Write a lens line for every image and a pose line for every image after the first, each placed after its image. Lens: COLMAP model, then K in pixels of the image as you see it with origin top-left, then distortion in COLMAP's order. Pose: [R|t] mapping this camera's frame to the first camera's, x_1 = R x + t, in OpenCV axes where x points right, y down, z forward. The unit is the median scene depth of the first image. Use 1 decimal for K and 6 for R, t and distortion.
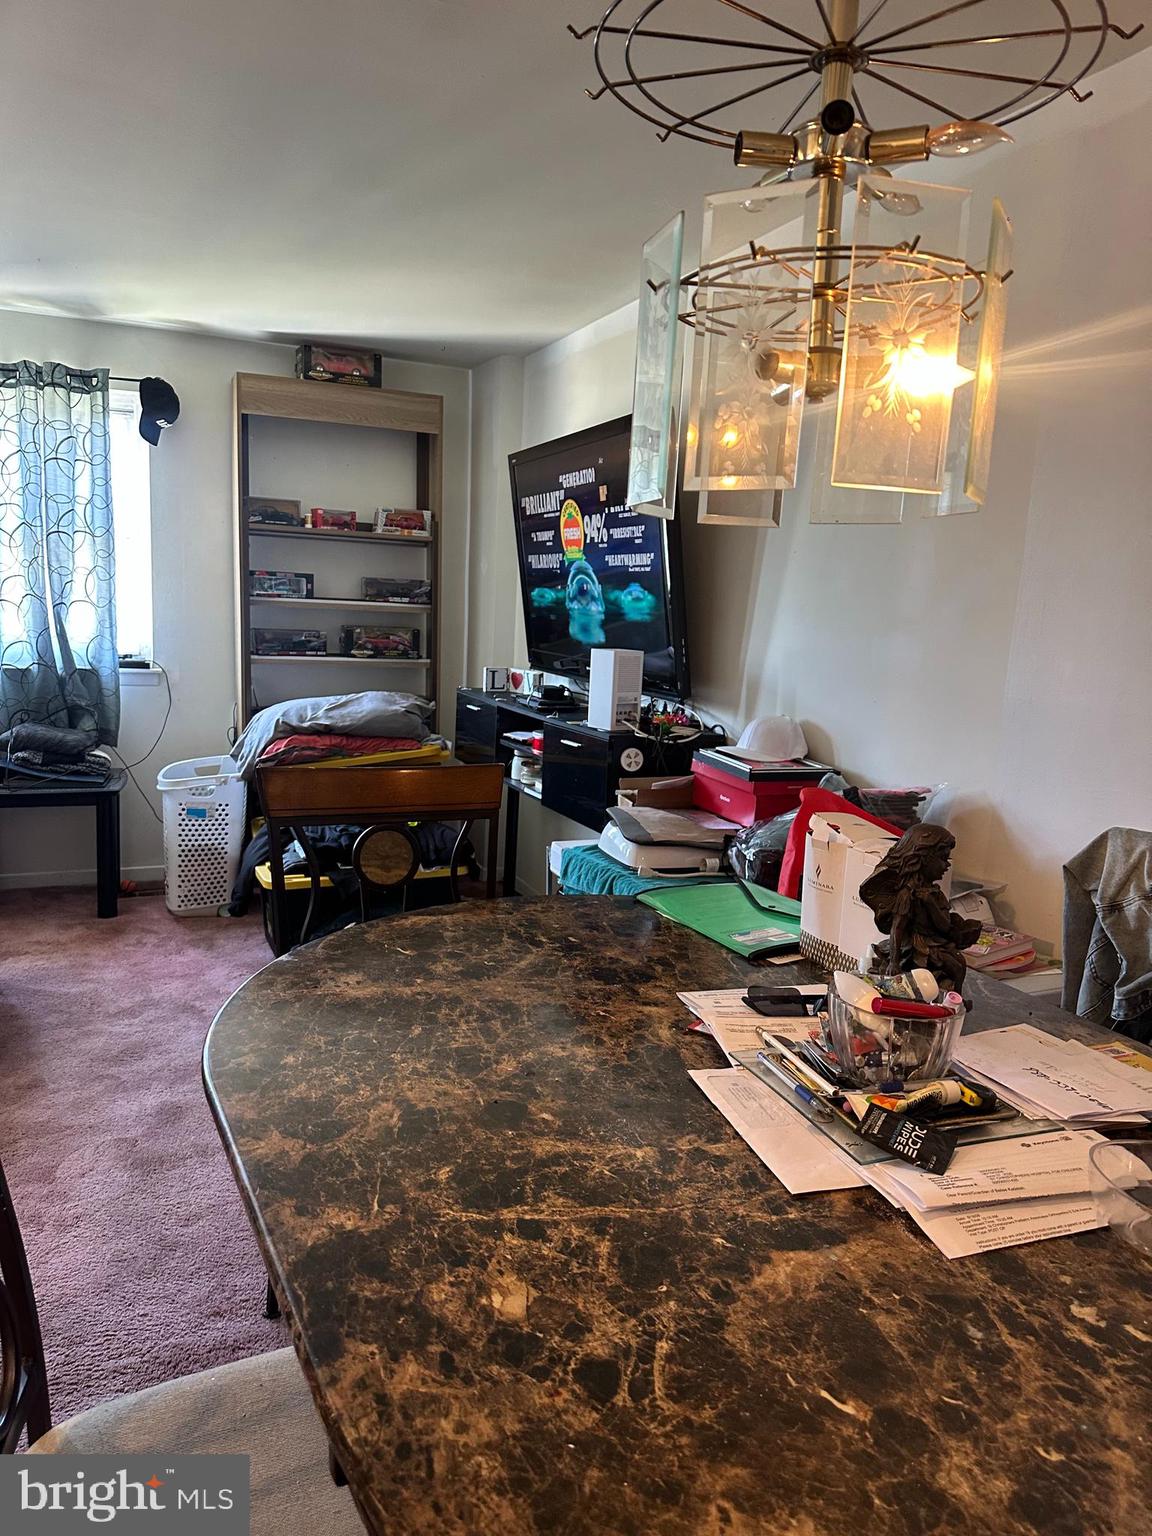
lens RADIAL K [[1067.7, 0, 577.3], [0, 1067.7, 773.5], [0, 0, 1]] dist [0.003448, -0.017284]
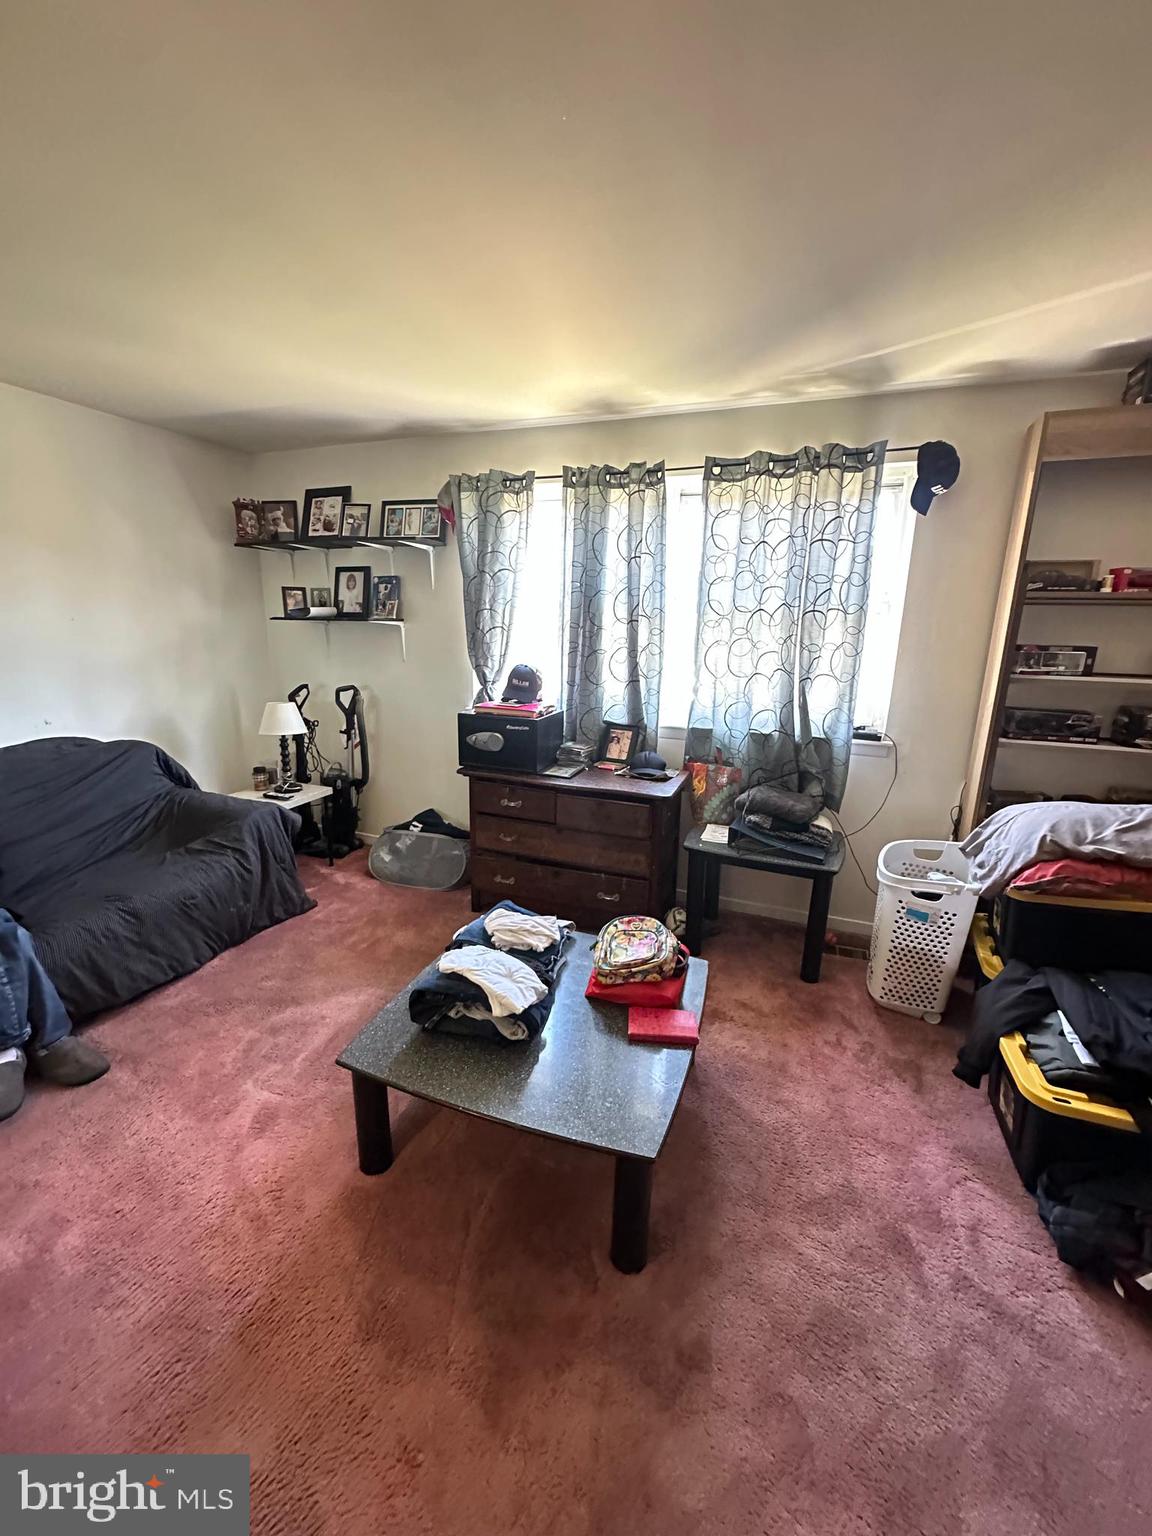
lens RADIAL K [[617.6, 0, 572.2], [0, 617.6, 768.1], [0, 0, 1]] dist [0.001666, 0.000919]
pose [[0.704096, 0.143092, -0.695539, -0.203489], [-0.098973, 0.989701, 0.103419, -0.110455], [0.703174, -0.003977, 0.711007, 0.389188]]
